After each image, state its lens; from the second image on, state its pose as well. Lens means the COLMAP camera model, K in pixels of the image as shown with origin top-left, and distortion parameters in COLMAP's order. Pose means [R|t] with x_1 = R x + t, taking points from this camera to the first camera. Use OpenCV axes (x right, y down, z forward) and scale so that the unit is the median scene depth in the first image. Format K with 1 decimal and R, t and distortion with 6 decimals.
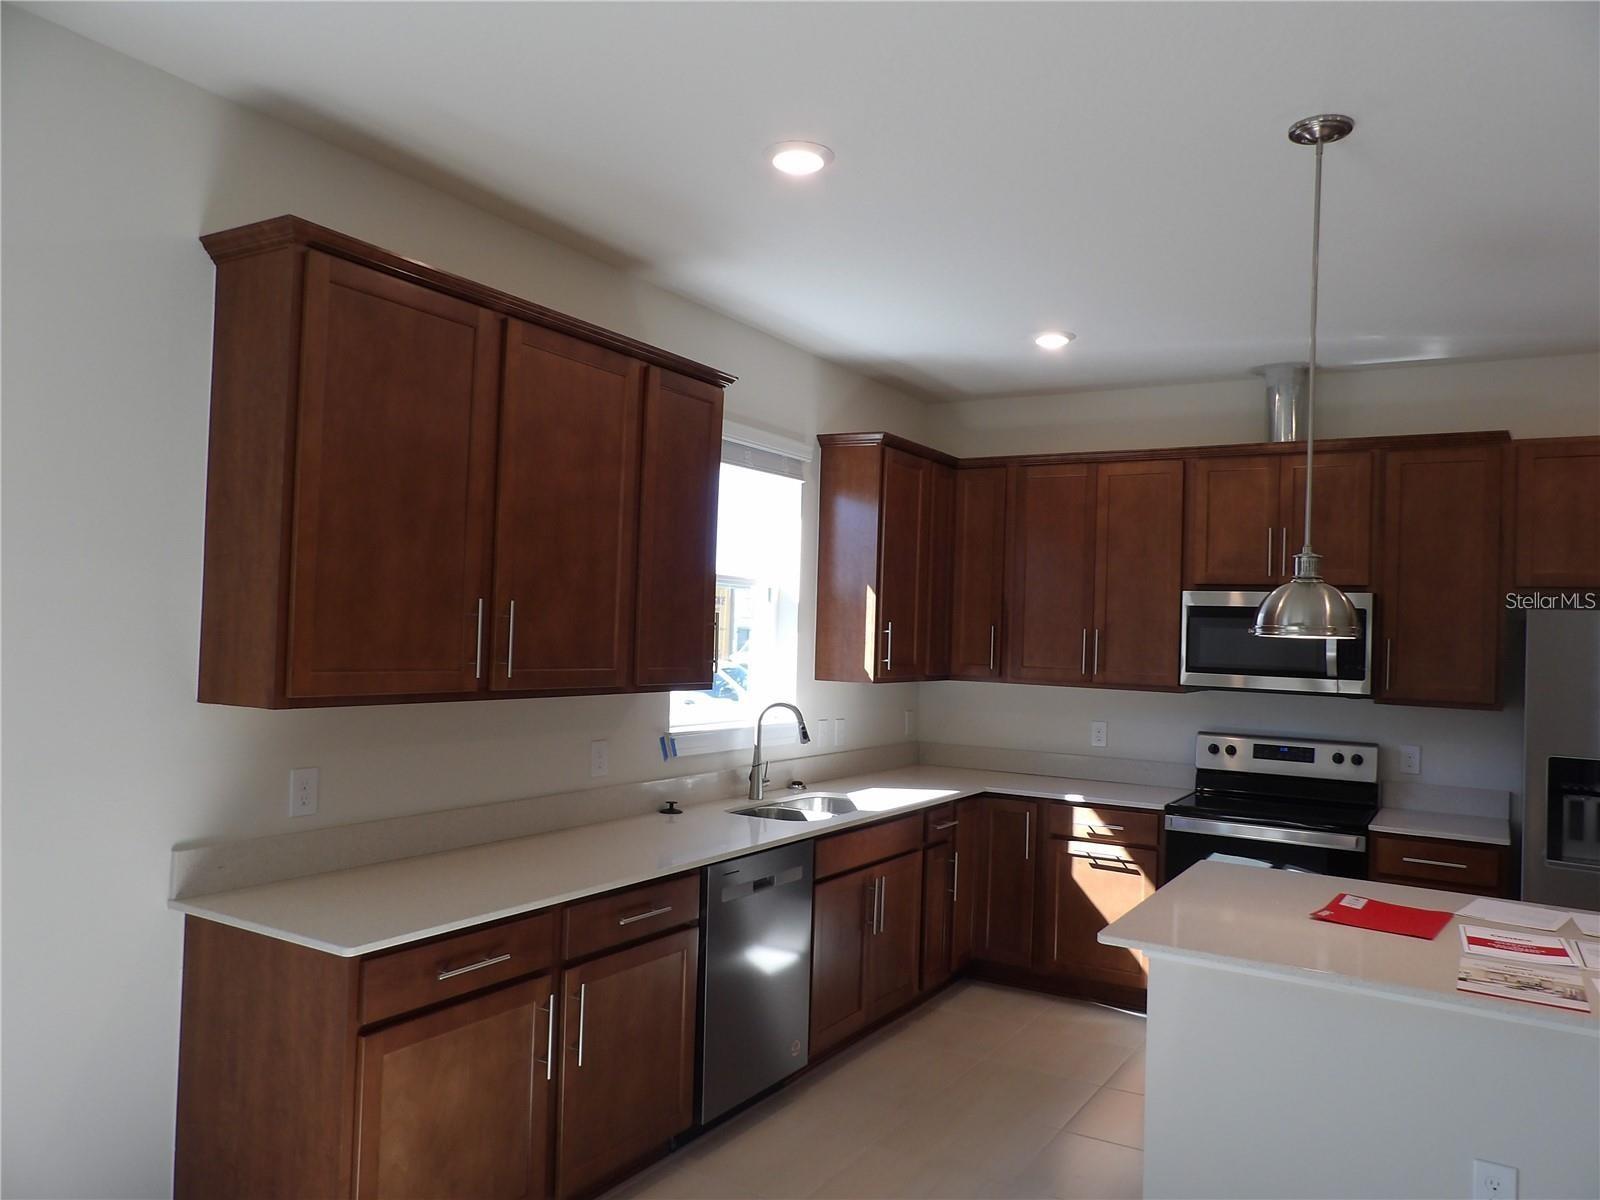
lens RADIAL K [[1142.9, 0, 805.4], [0, 1142.9, 599.4], [0, 0, 1]] dist [-0.040617, 0.051641]
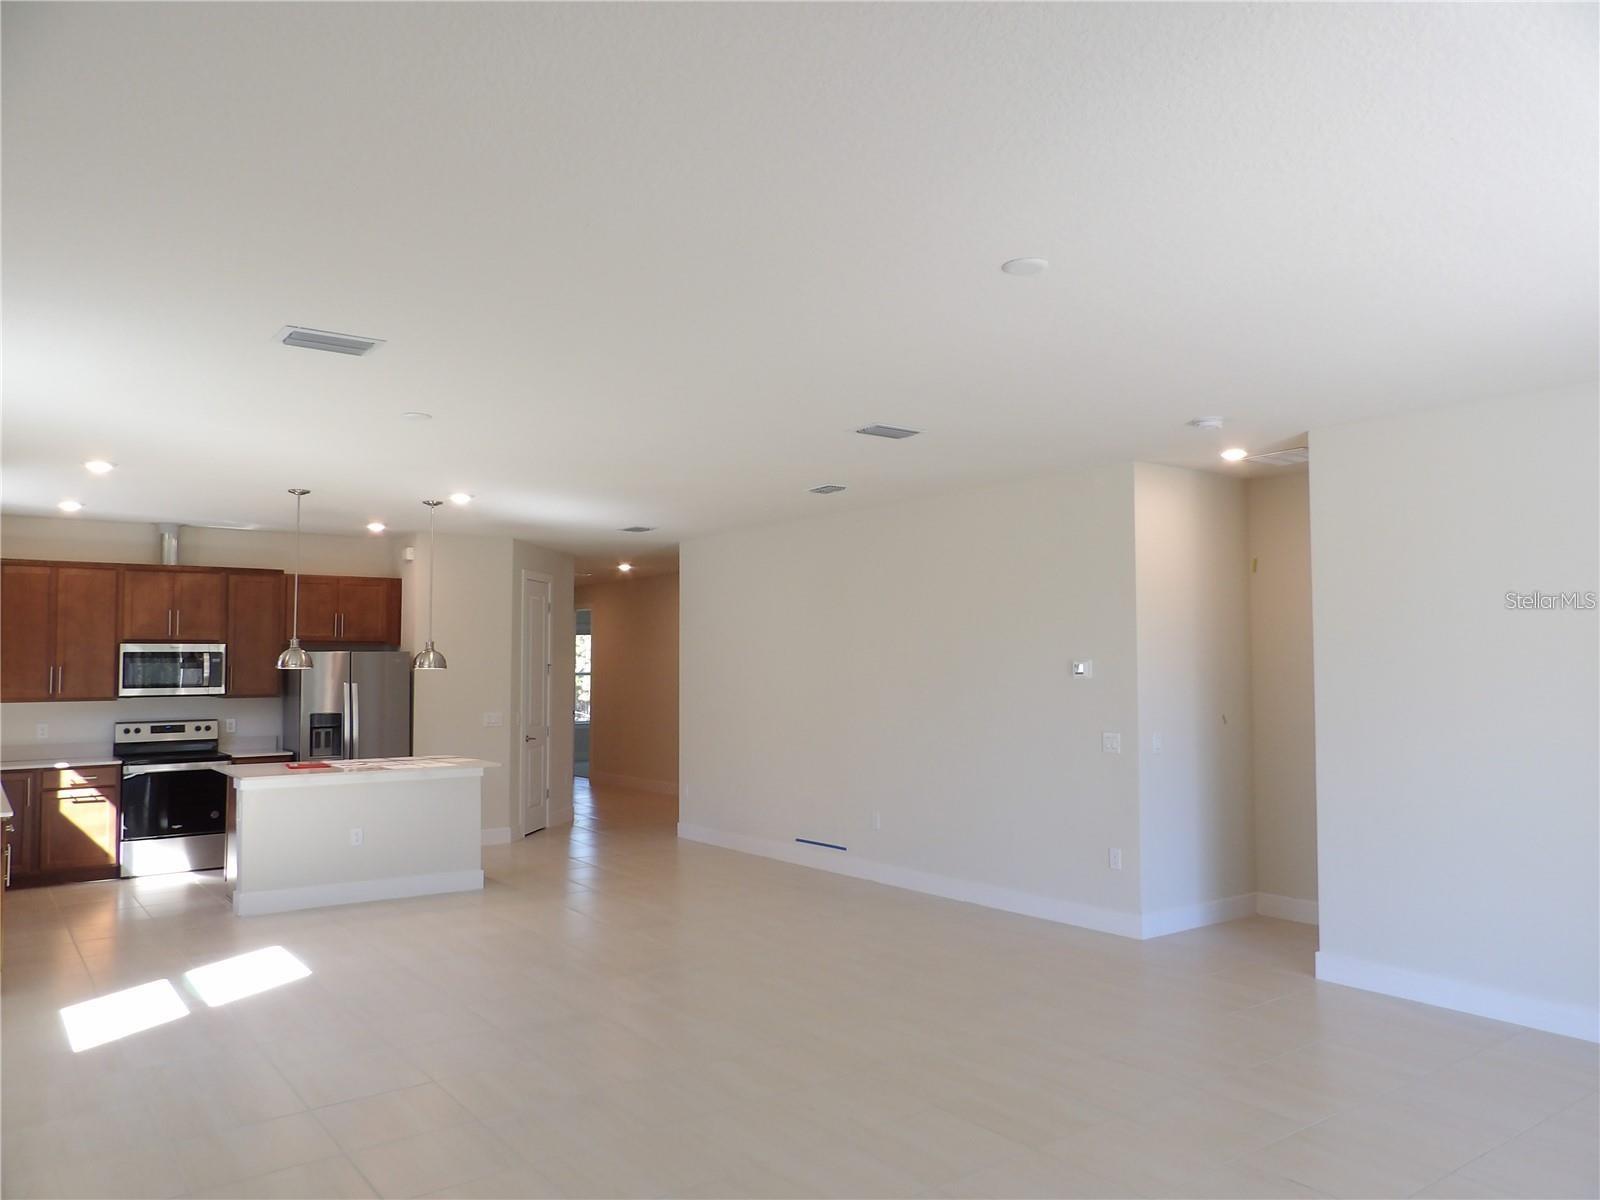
lens RADIAL K [[1142.9, 0, 802.3], [0, 1142.9, 611.0], [0, 0, 1]] dist [-0.040617, 0.051641]
pose [[0.373370, 0.006323, 0.927661, -0.978856], [-0.005065, 0.999976, -0.004777, -0.059076], [-0.927669, -0.002915, 0.373393, -0.707827]]
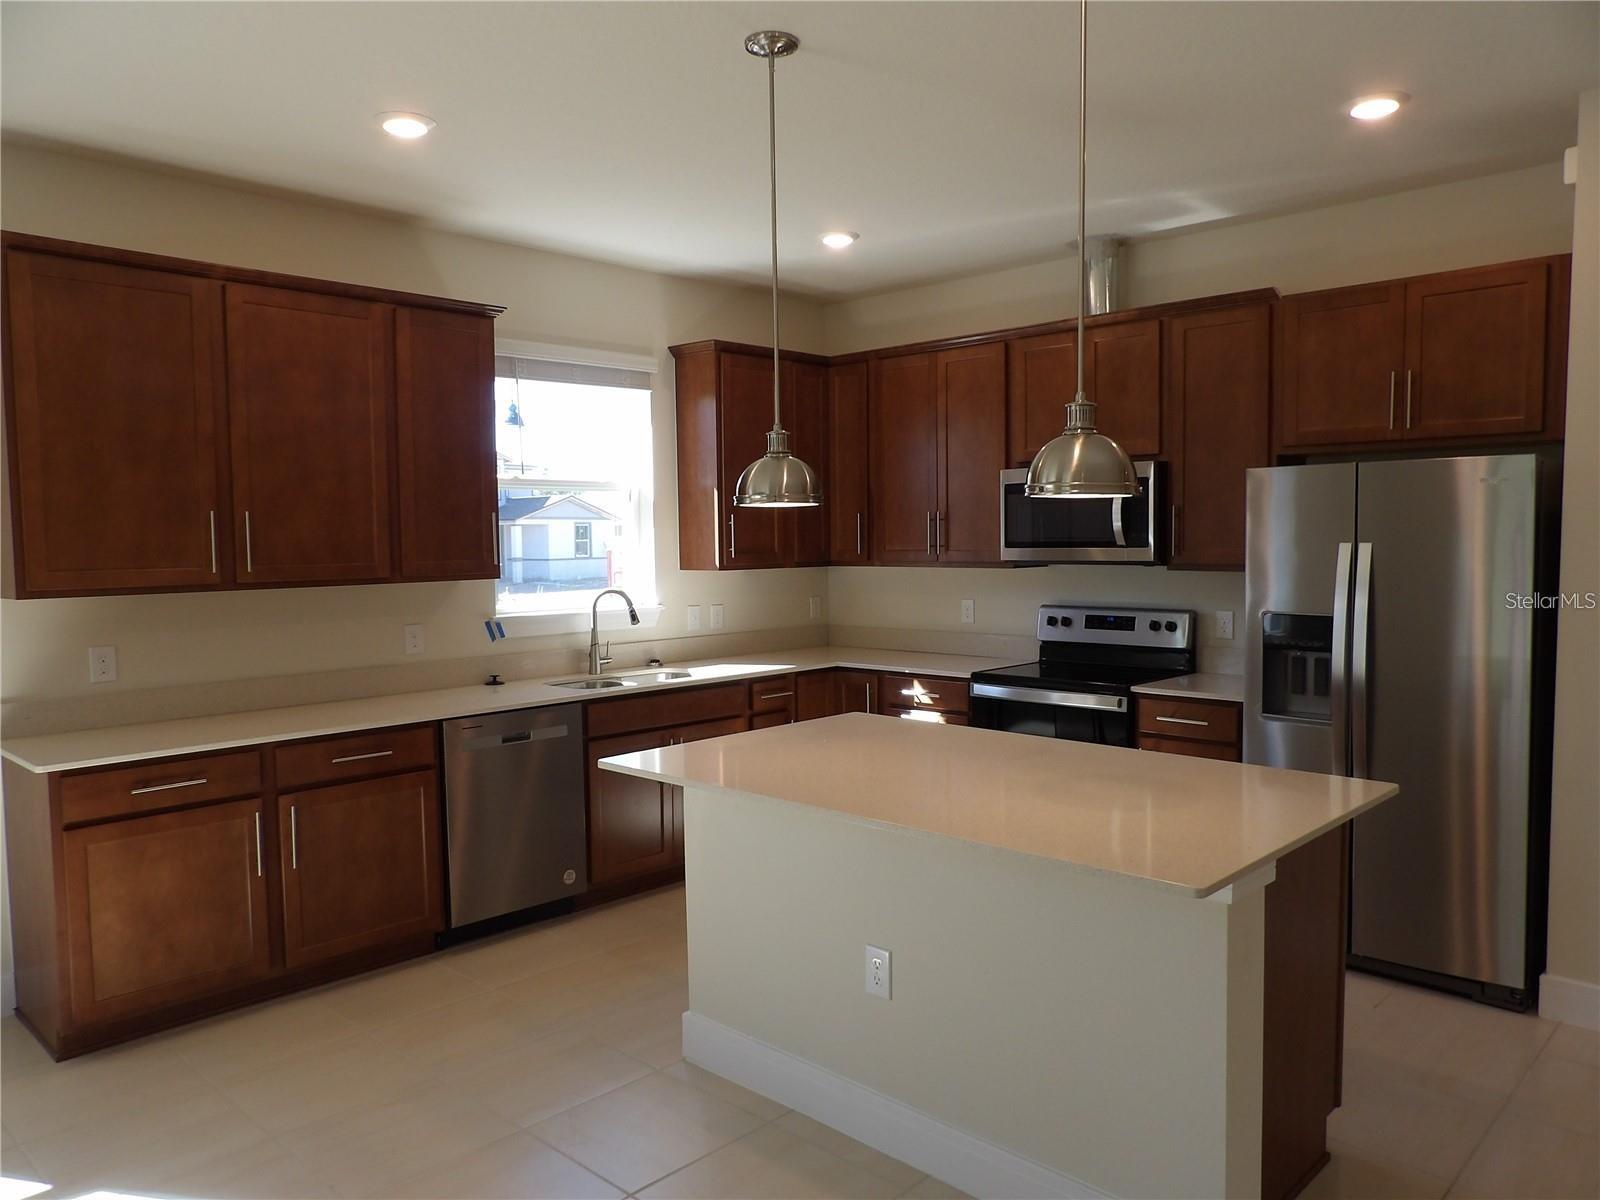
lens RADIAL K [[1142.9, 0, 806.9], [0, 1142.9, 597.7], [0, 0, 1]] dist [-0.040617, 0.051641]
pose [[0.975115, -0.035360, -0.218863, 0.402217], [0.052632, 0.995899, 0.073594, 0.023956], [0.215363, -0.083282, 0.972976, -0.063299]]
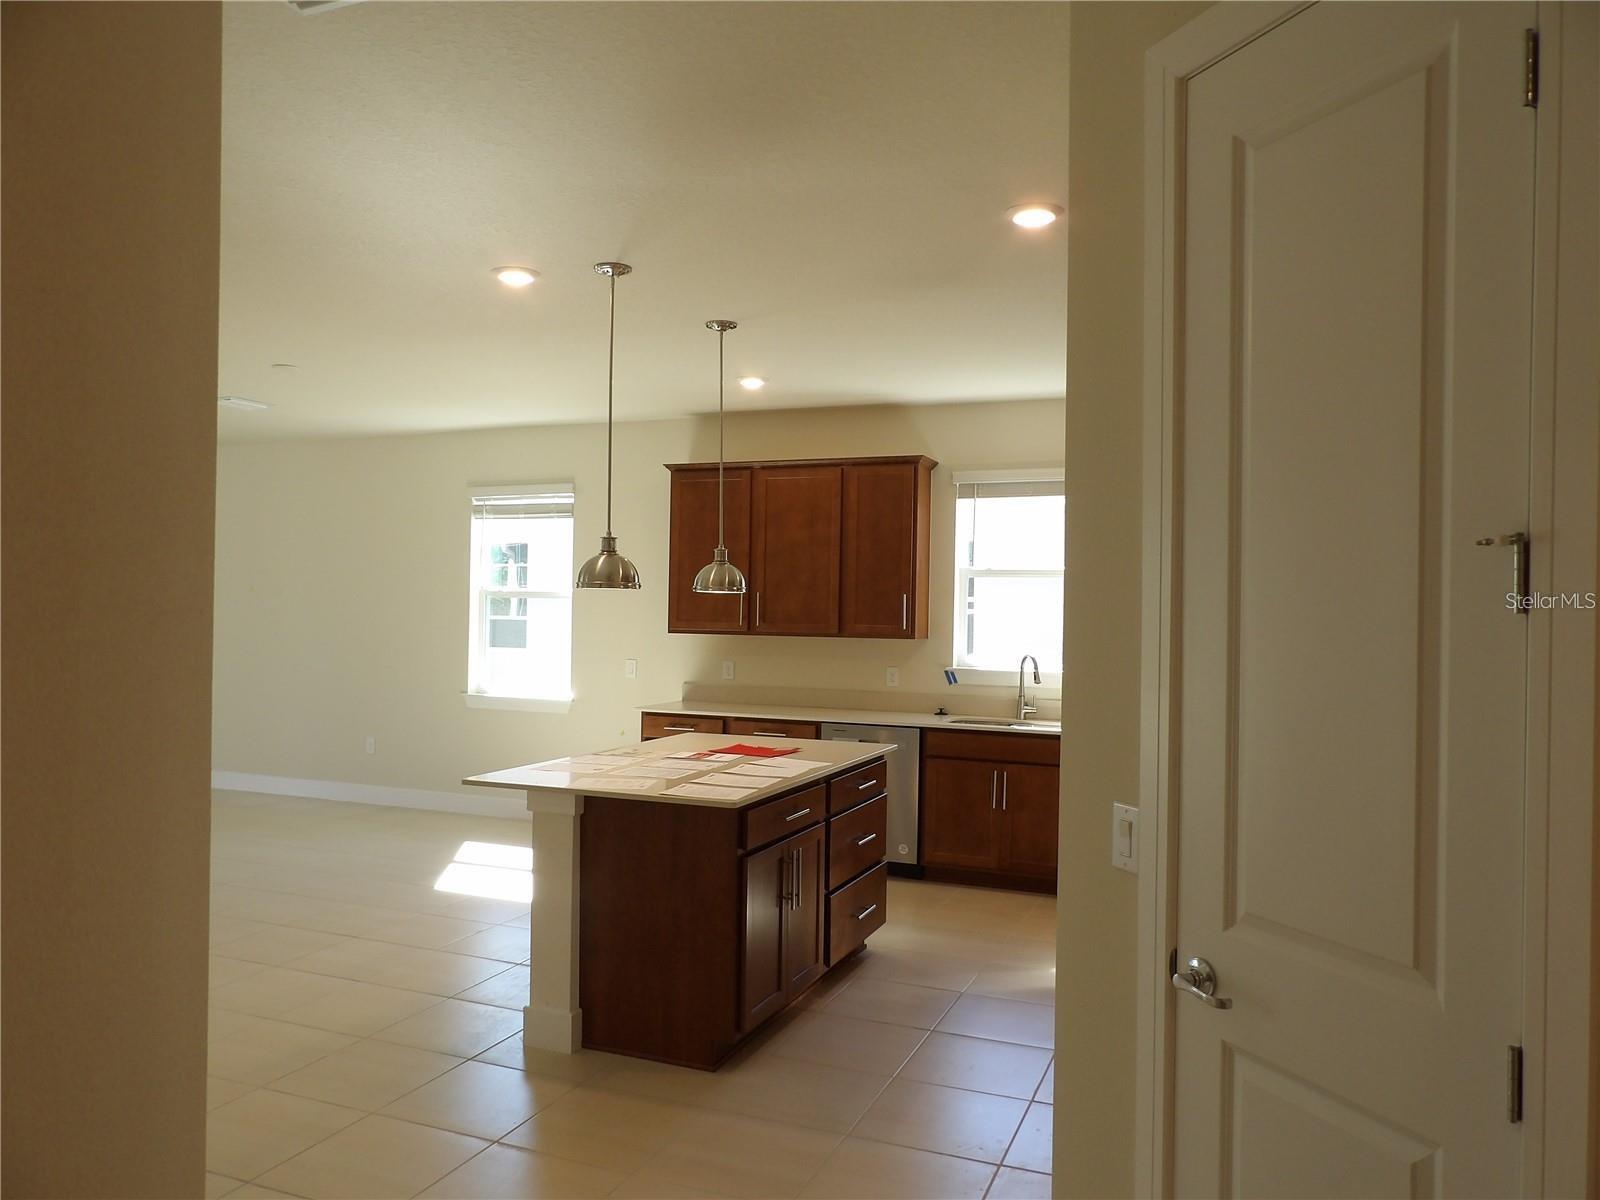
lens RADIAL K [[1142.9, 0, 796.8], [0, 1142.9, 607.7], [0, 0, 1]] dist [-0.040617, 0.051641]
pose [[0.148121, -0.032662, -0.988430, 1.330671], [0.014474, 0.999419, -0.030856, 0.067867], [0.988863, -0.009736, 0.148507, 0.473446]]
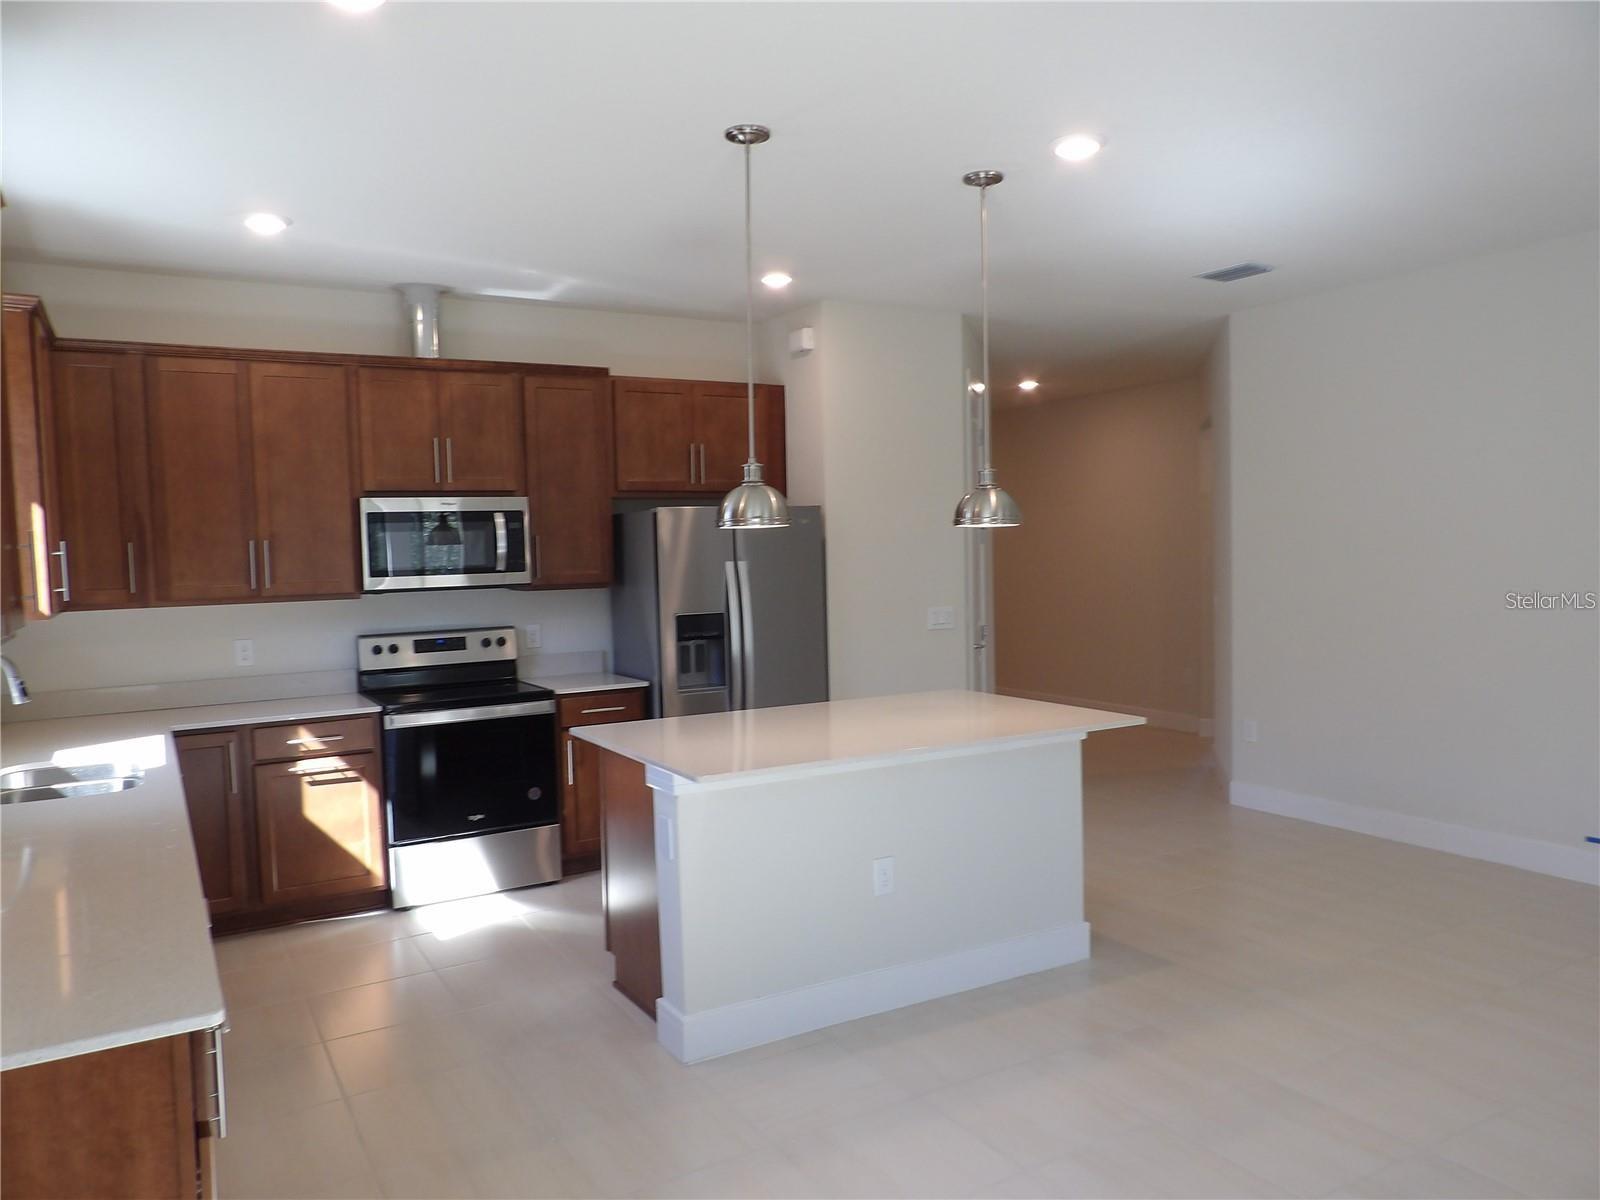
lens RADIAL K [[1142.9, 0, 798.0], [0, 1142.9, 613.3], [0, 0, 1]] dist [-0.040617, 0.051641]
pose [[0.477827, -0.099111, 0.872845, -0.394601], [0.019721, 0.994575, 0.102137, -0.000925], [-0.878233, -0.031591, 0.477189, 0.180694]]
